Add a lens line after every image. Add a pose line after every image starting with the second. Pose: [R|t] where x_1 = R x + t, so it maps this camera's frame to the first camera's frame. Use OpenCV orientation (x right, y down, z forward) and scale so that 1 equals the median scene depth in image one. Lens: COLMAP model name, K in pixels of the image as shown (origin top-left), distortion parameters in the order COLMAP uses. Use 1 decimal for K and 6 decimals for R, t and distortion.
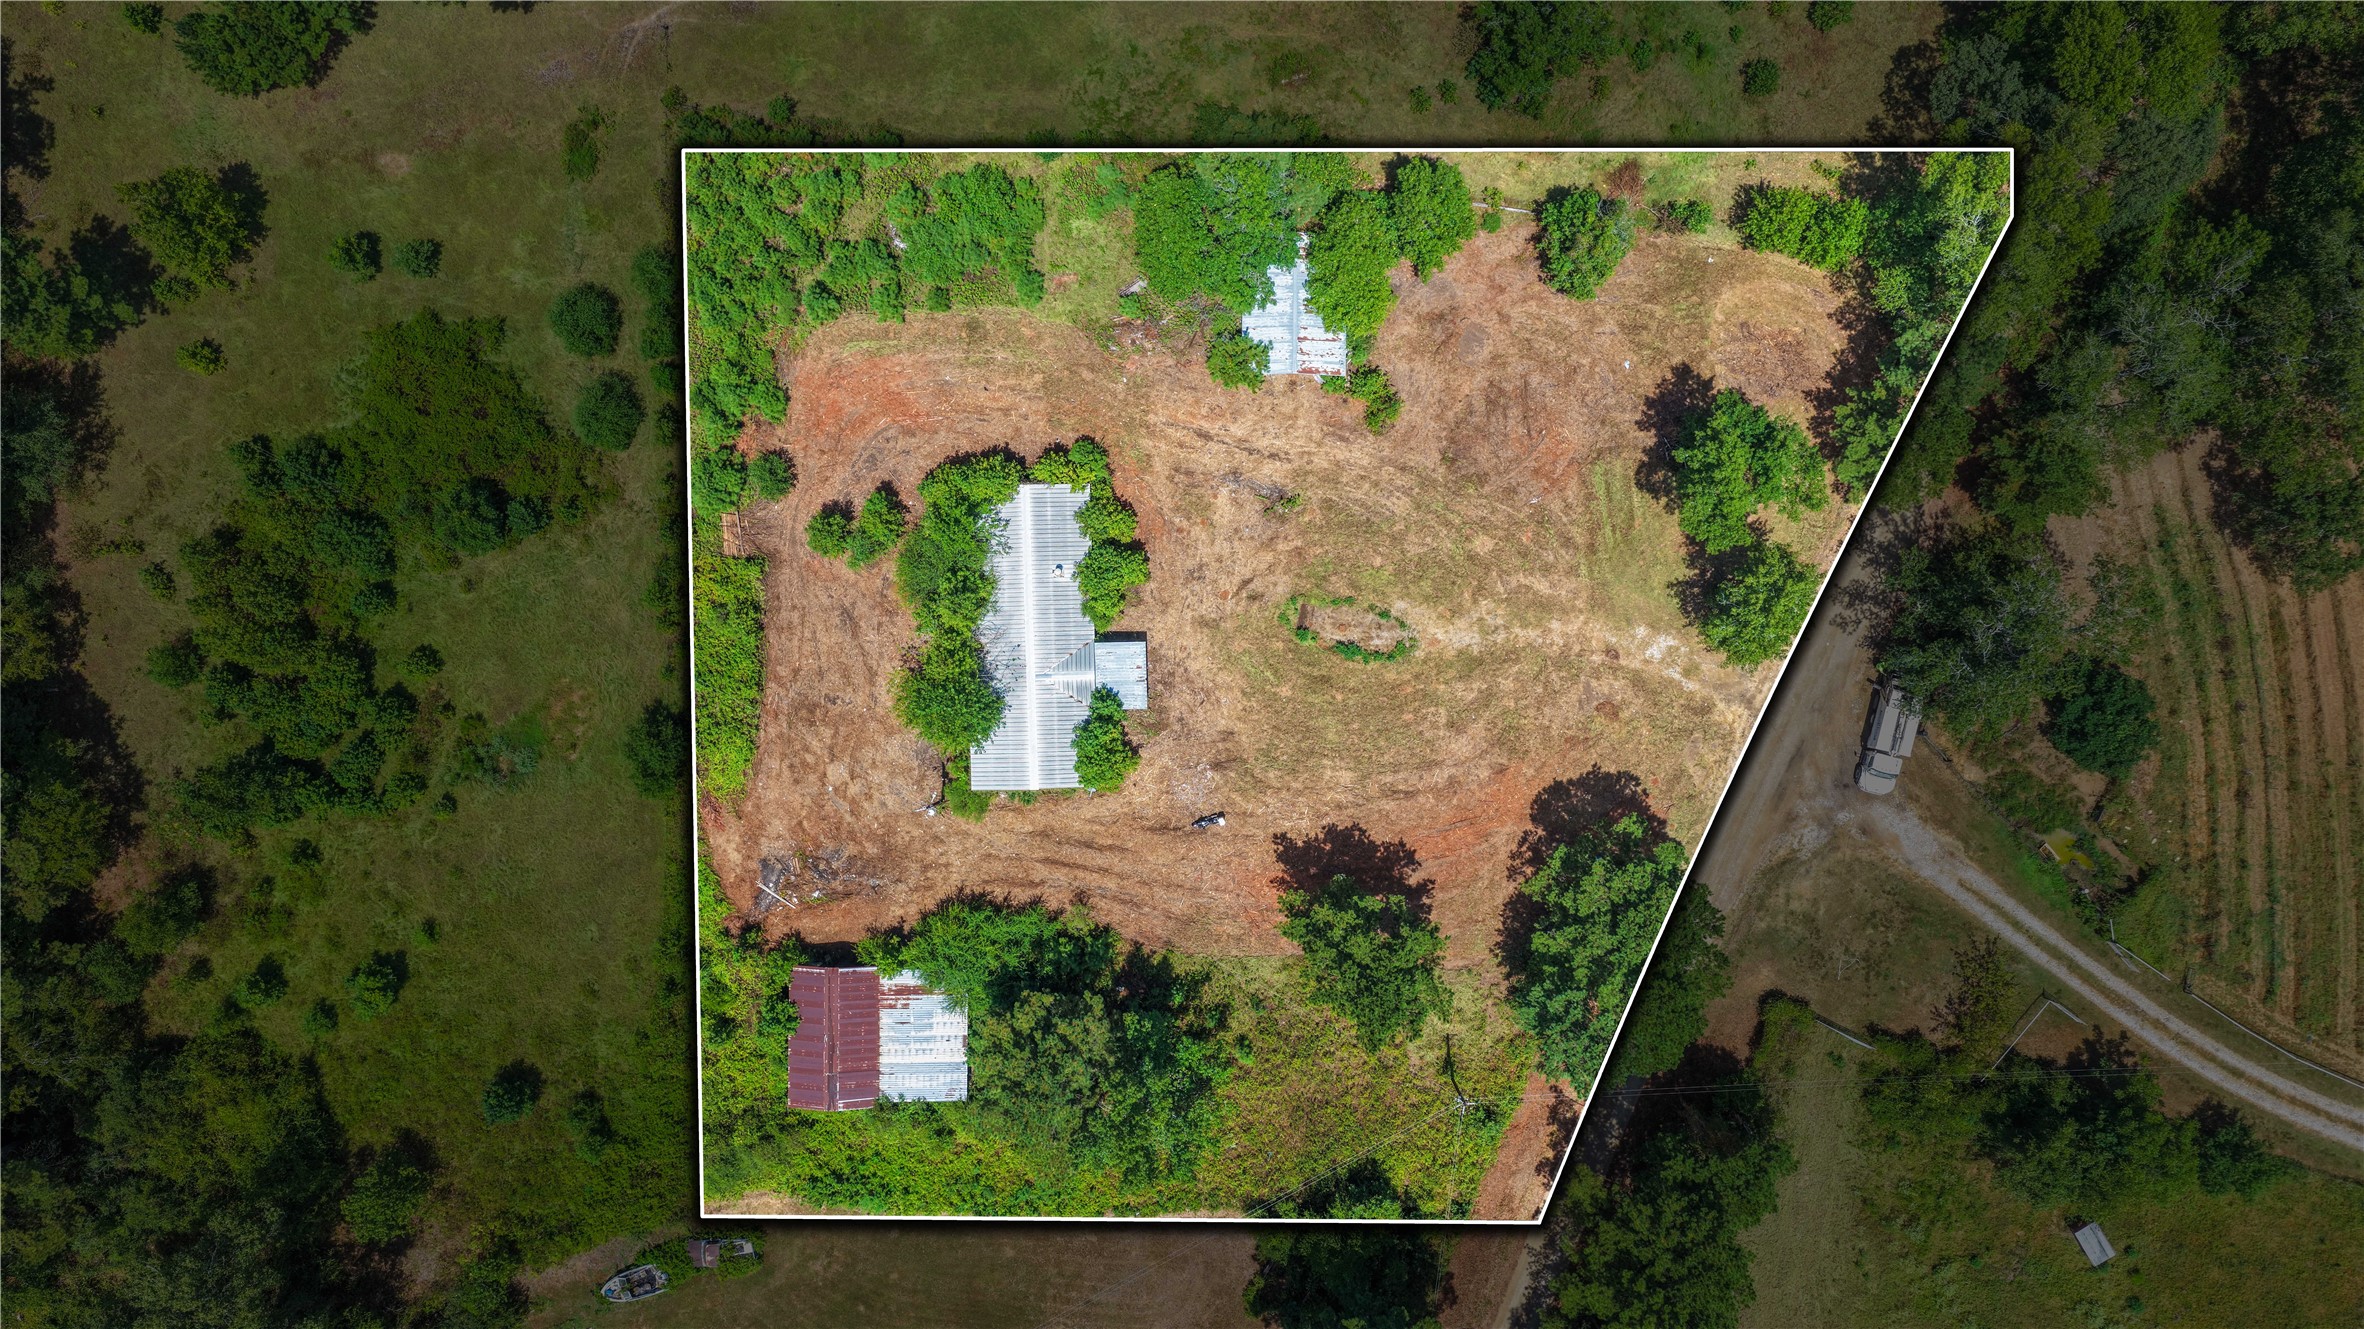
lens RADIAL K [[1956.5, 0, 1188.6], [0, 1956.5, 665.5], [0, 0, 1]] dist [0.000404, 0.011204]
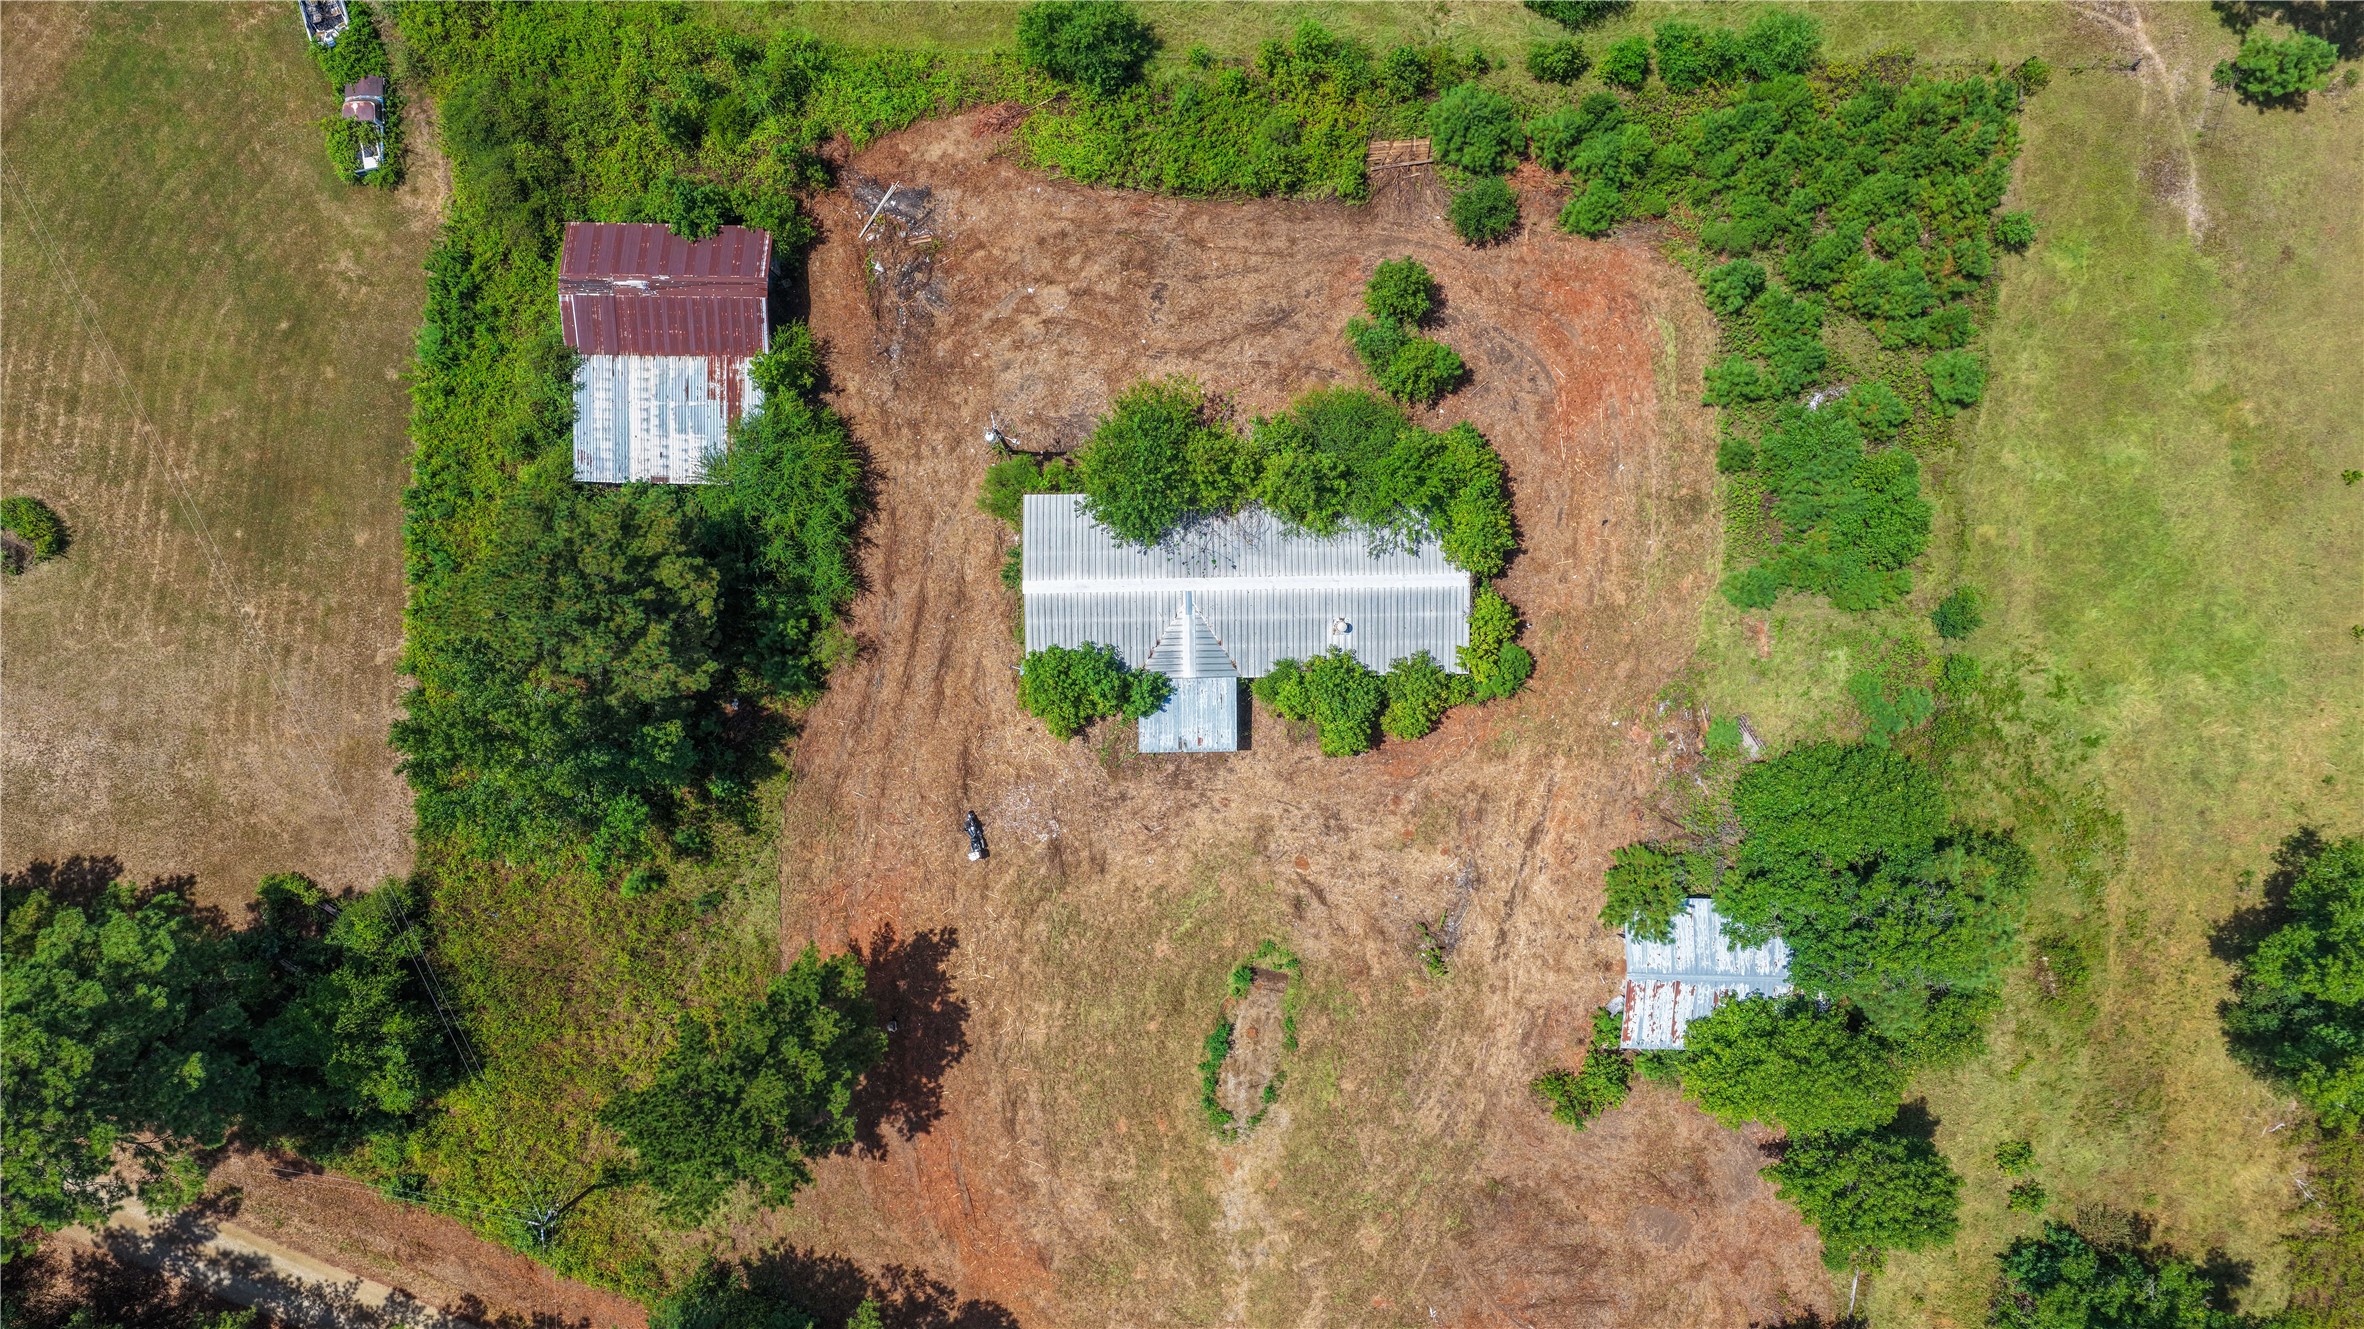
lens RADIAL K [[1956.5, 0, 1188.6], [0, 1956.5, 665.5], [0, 0, 1]] dist [0.000404, 0.011204]
pose [[-0.013867, 0.999881, -0.006735, -0.046450], [-0.999902, -0.013853, 0.002098, 0.003660], [0.002004, 0.006763, 0.999975, 0.308988]]
